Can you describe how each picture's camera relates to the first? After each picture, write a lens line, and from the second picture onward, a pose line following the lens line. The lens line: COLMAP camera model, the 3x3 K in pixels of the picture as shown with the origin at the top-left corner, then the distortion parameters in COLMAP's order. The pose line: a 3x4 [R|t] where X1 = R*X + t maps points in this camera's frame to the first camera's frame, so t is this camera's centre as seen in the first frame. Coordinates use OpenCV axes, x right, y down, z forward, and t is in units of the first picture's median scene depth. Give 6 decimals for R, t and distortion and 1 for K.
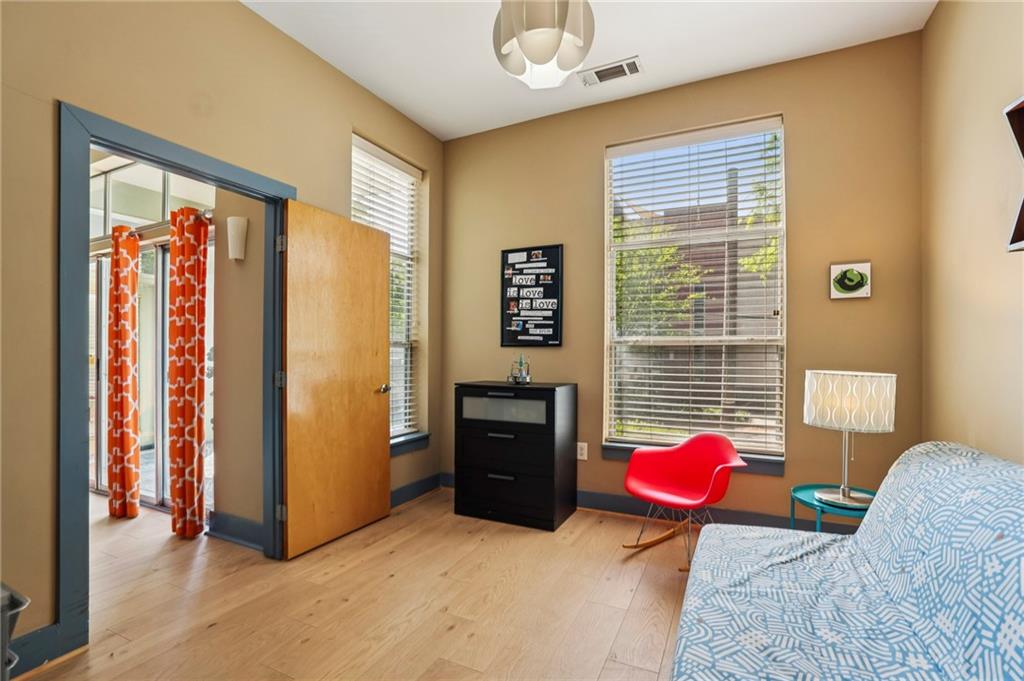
lens RADIAL K [[460.0, 0, 527.3], [0, 460.0, 350.4], [0, 0, 1]] dist [-0.026413, 0.000144]
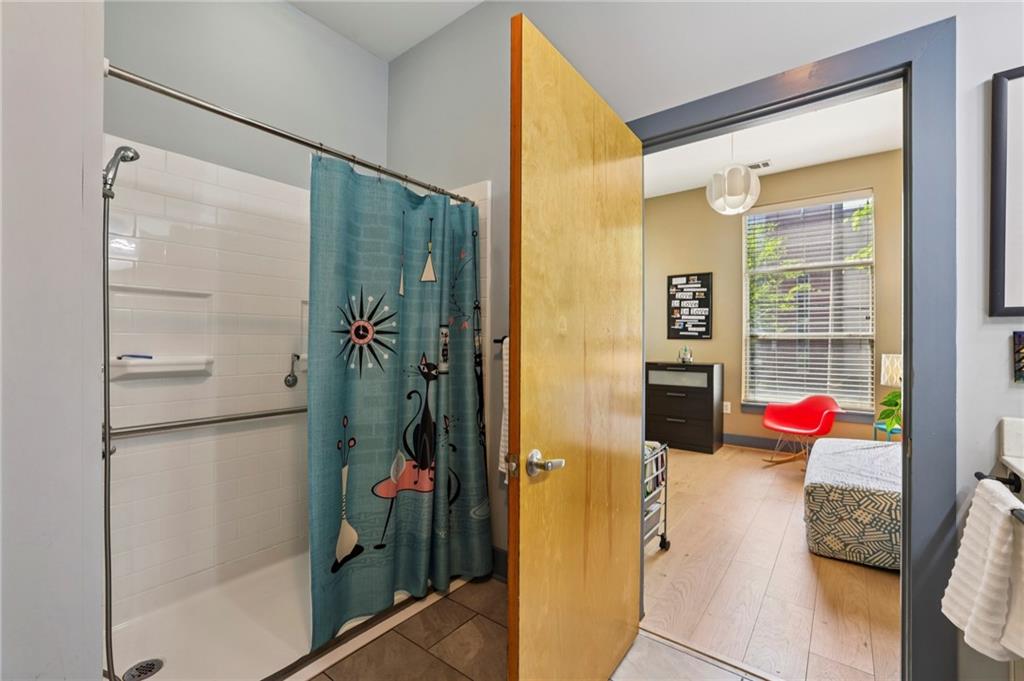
lens RADIAL K [[441.7, 0, 513.9], [0, 441.7, 336.6], [0, 0, 1]] dist [-0.041360, 0.015620]
pose [[0.975136, 0.000846, -0.221606, -0.242724], [-0.002168, 0.999981, -0.005723, -0.007031], [0.221597, 0.006061, 0.975120, -0.565411]]
